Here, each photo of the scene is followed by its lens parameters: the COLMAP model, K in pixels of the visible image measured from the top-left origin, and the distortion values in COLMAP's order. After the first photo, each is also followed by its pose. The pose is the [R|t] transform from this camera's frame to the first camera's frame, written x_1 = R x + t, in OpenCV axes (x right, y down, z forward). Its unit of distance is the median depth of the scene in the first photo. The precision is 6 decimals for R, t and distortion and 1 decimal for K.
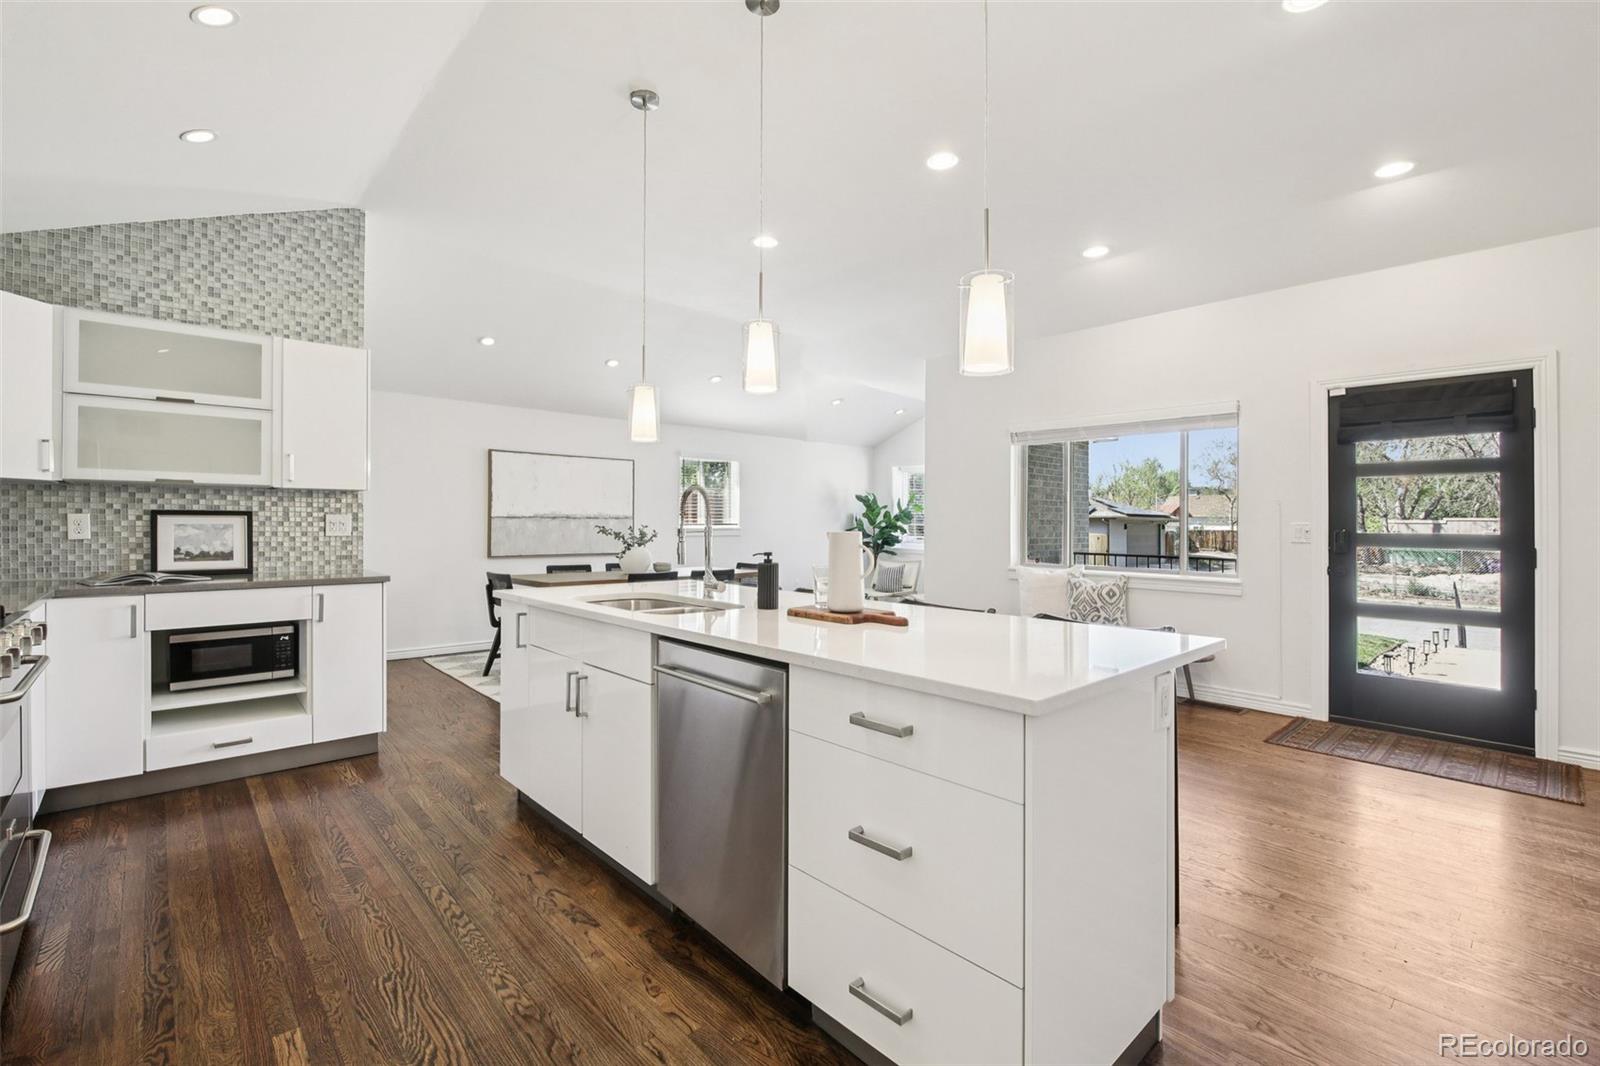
lens RADIAL K [[702.9, 0, 790.0], [0, 702.9, 525.0], [0, 0, 1]] dist [-0.008858, -0.006215]
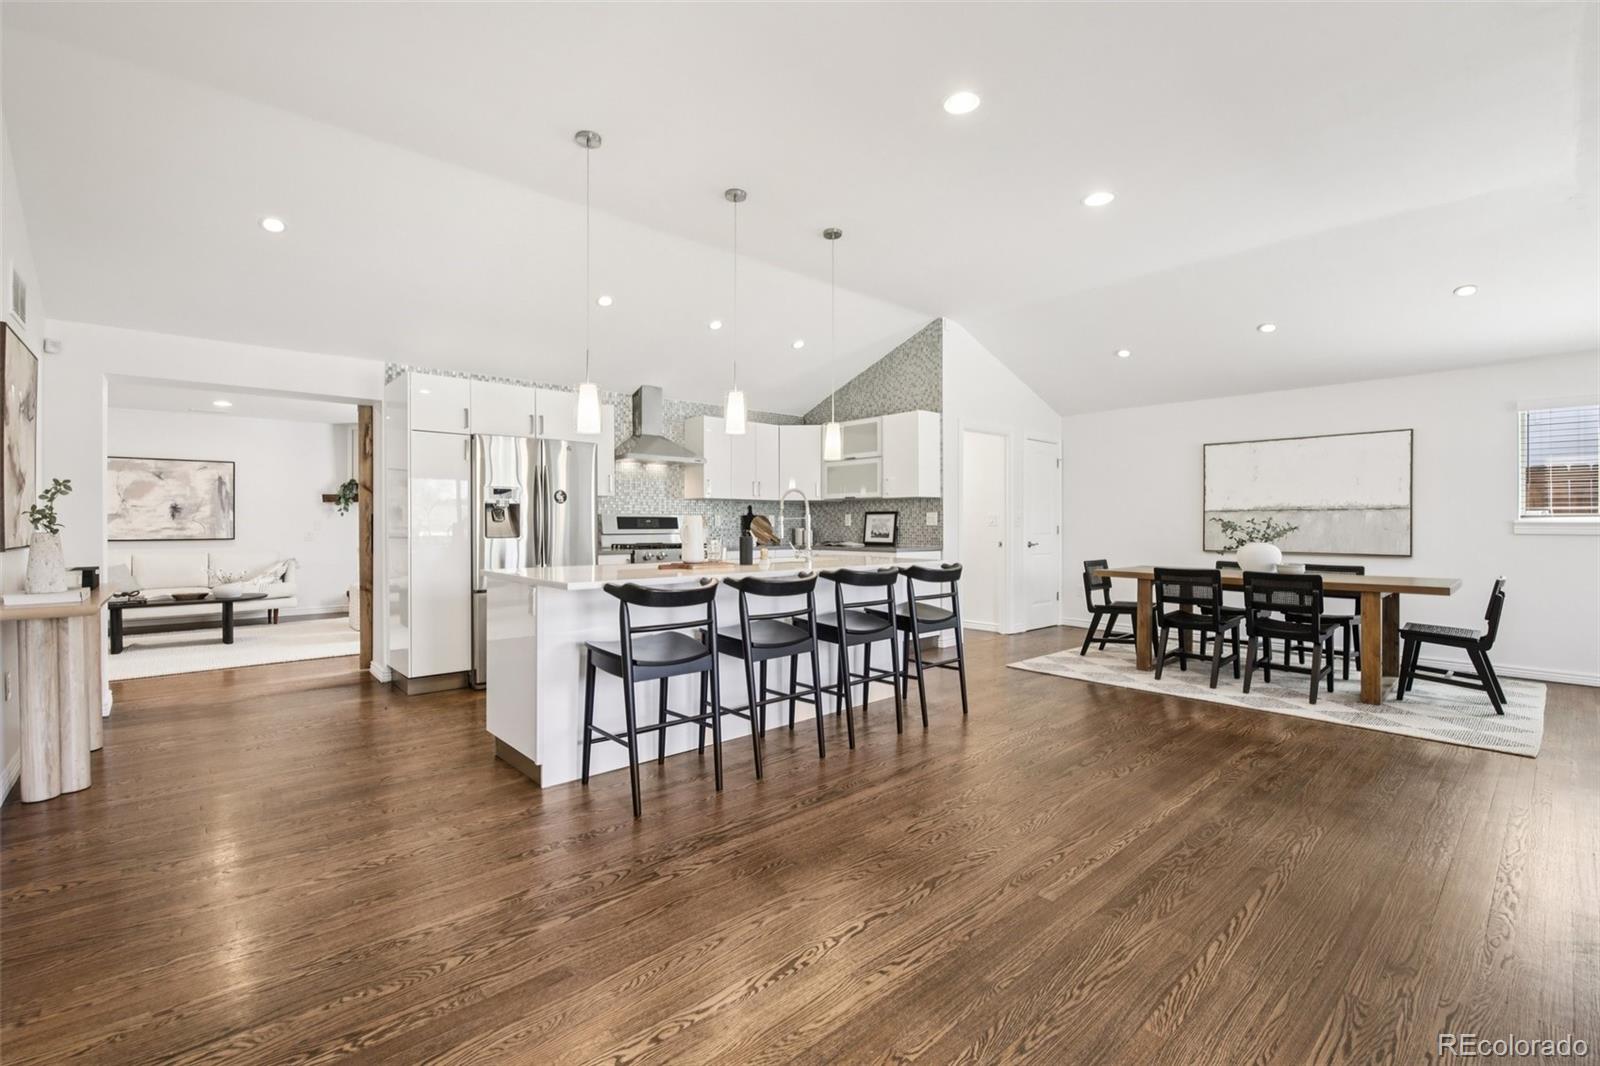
lens RADIAL K [[702.9, 0, 793.0], [0, 702.9, 525.6], [0, 0, 1]] dist [-0.008858, -0.006215]
pose [[-0.009747, -0.002118, -0.999950, 1.099314], [-0.000445, 0.999998, -0.002113, 0.022003], [0.999952, 0.000425, -0.009748, 0.778151]]
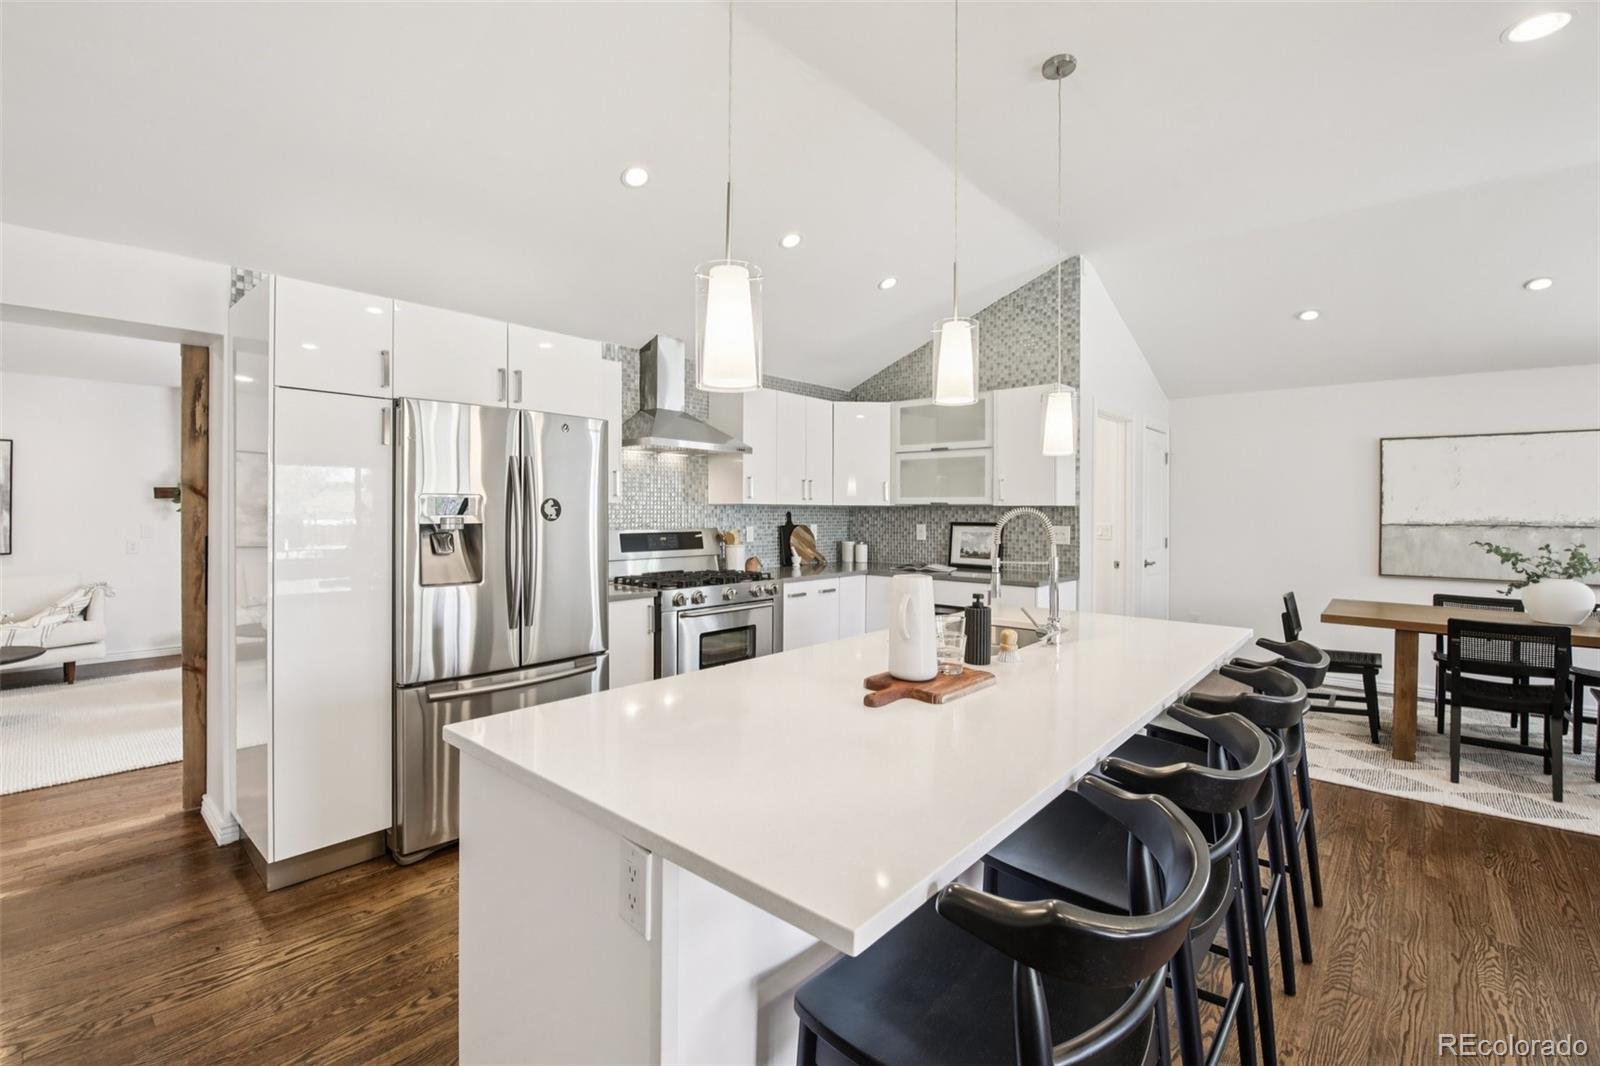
lens RADIAL K [[702.9, 0, 790.6], [0, 702.9, 510.6], [0, 0, 1]] dist [-0.008858, -0.006215]
pose [[0.104448, -0.002630, -0.994527, 0.527034], [-0.005811, 0.999978, -0.003255, -0.038191], [0.994513, 0.006119, 0.104430, 0.482039]]
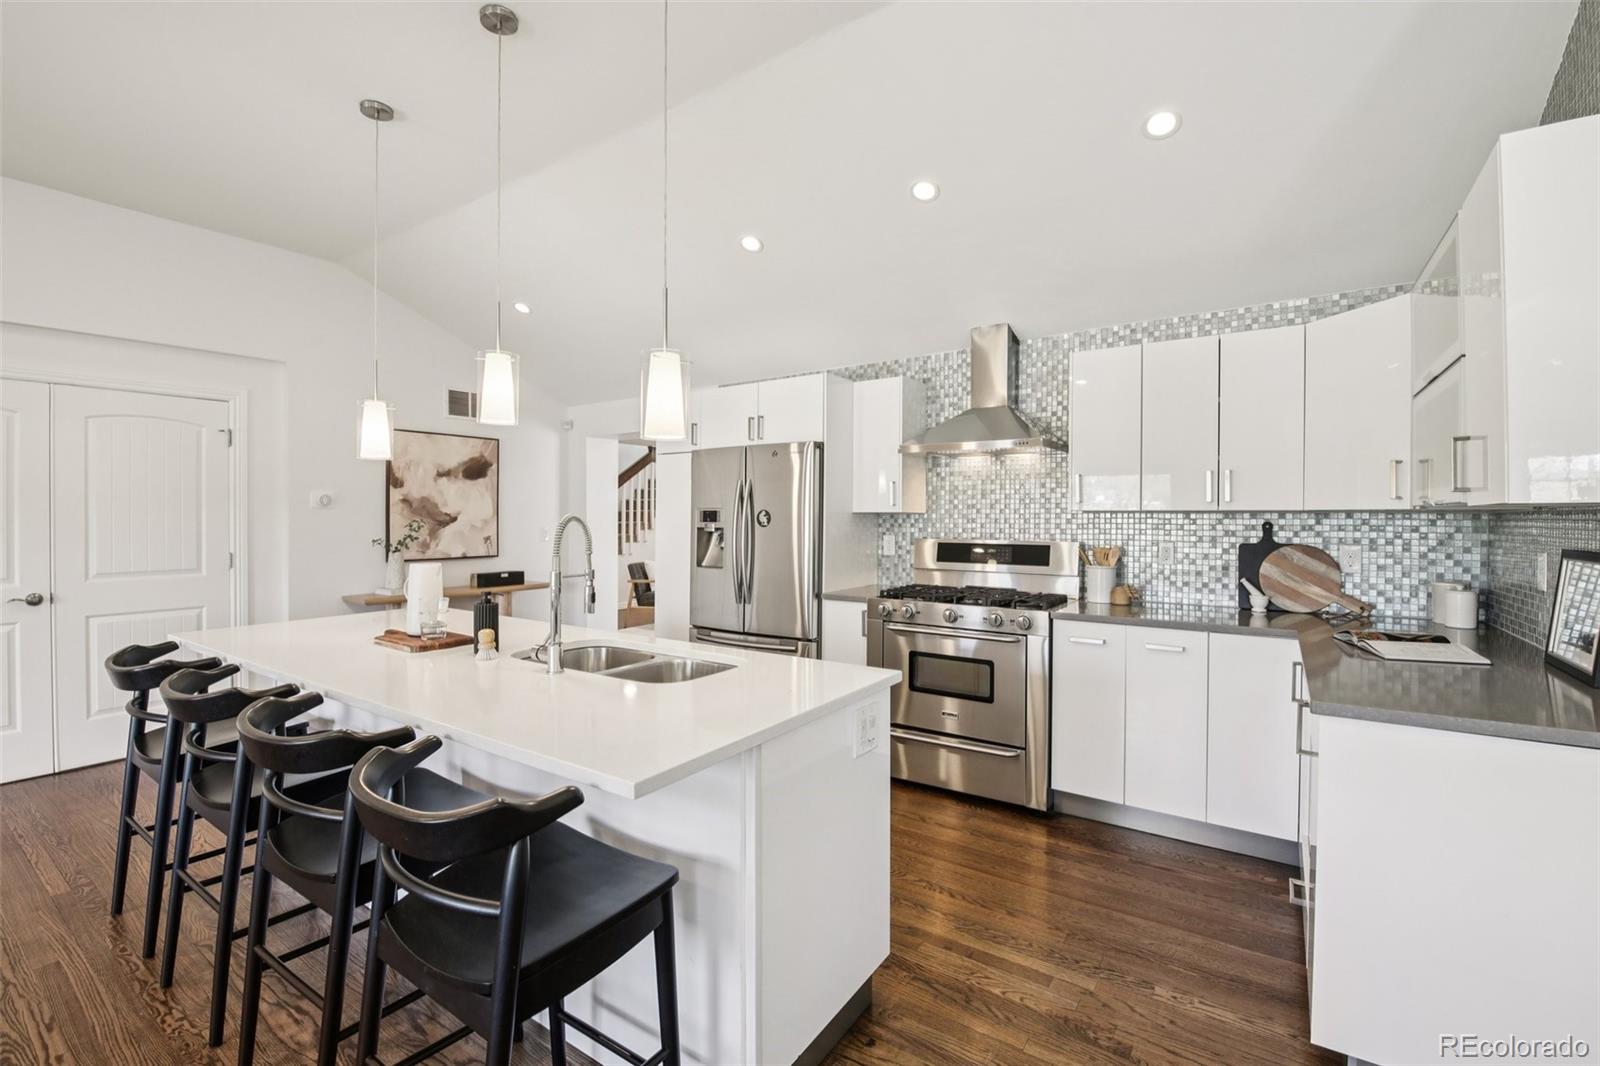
lens RADIAL K [[702.9, 0, 792.2], [0, 702.9, 521.4], [0, 0, 1]] dist [-0.008858, -0.006215]
pose [[-0.977598, -0.005479, -0.210410, -0.159664], [-0.006664, 0.999966, 0.004923, -0.041057], [0.210376, 0.006215, -0.977601, 1.383843]]
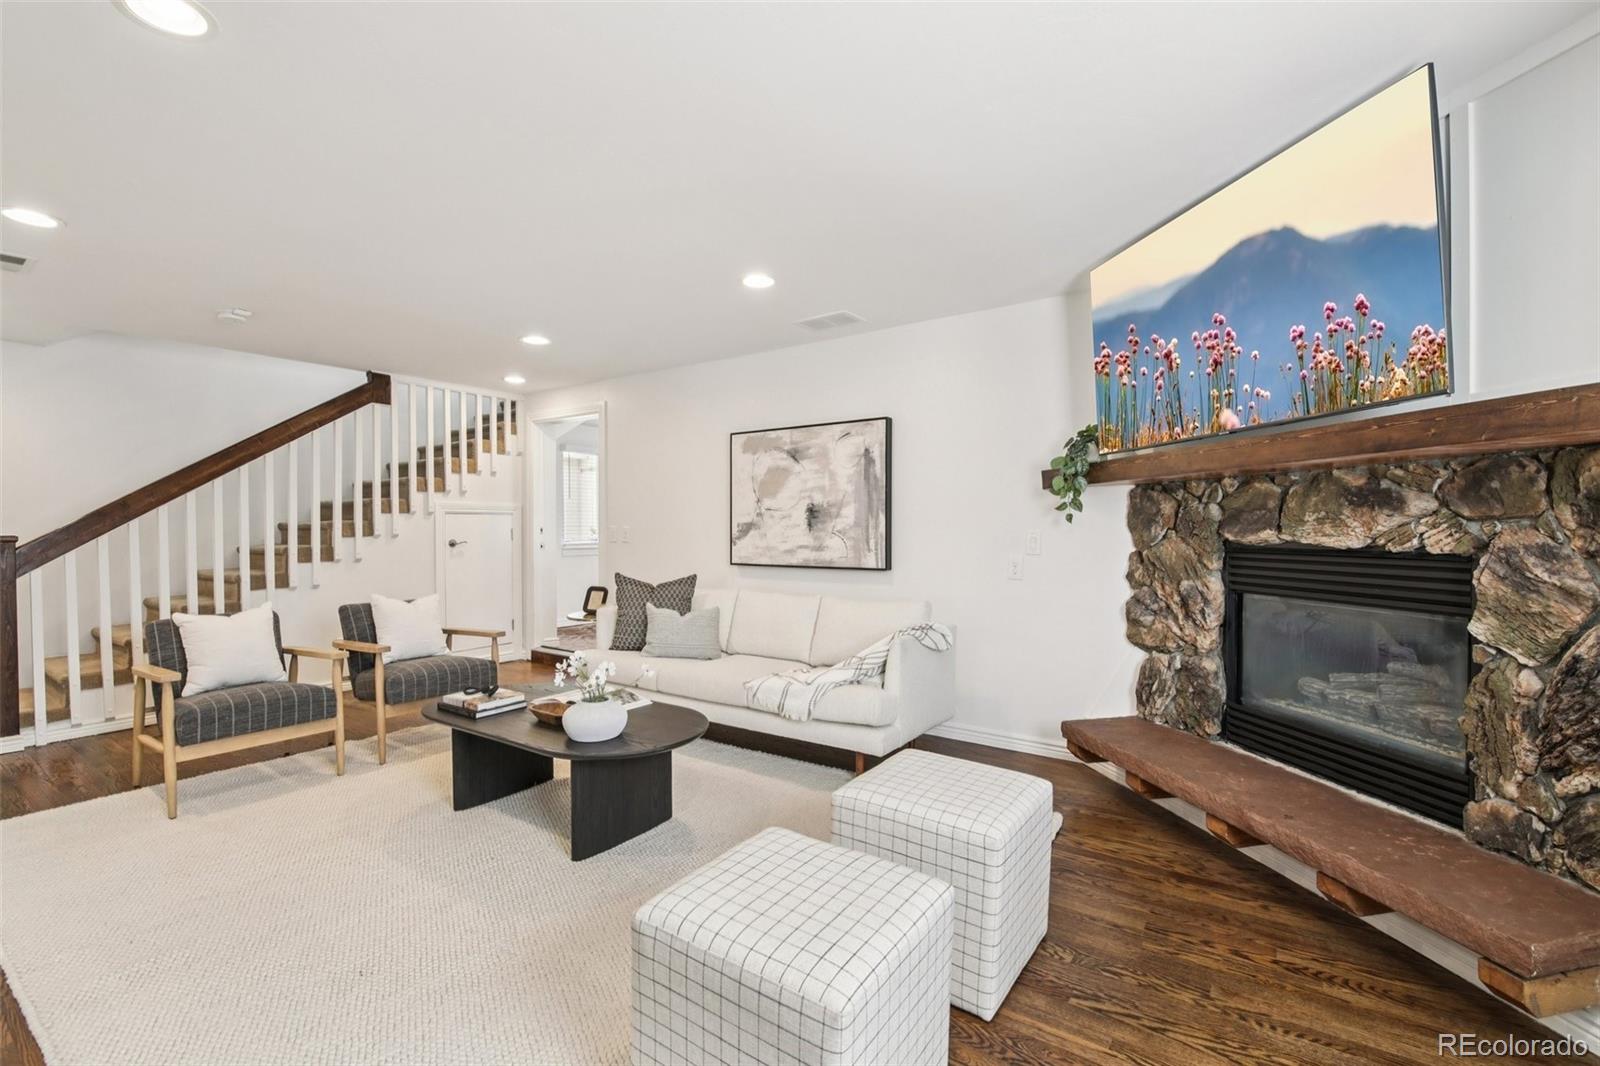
lens RADIAL K [[702.9, 0, 804.6], [0, 702.9, 530.0], [0, 0, 1]] dist [-0.008858, -0.006215]
pose [[-0.975087, 0.000196, -0.221823, -0.756733], [-0.001039, 0.999985, 0.005451, -0.009944], [0.221821, 0.005545, -0.975072, 0.036200]]
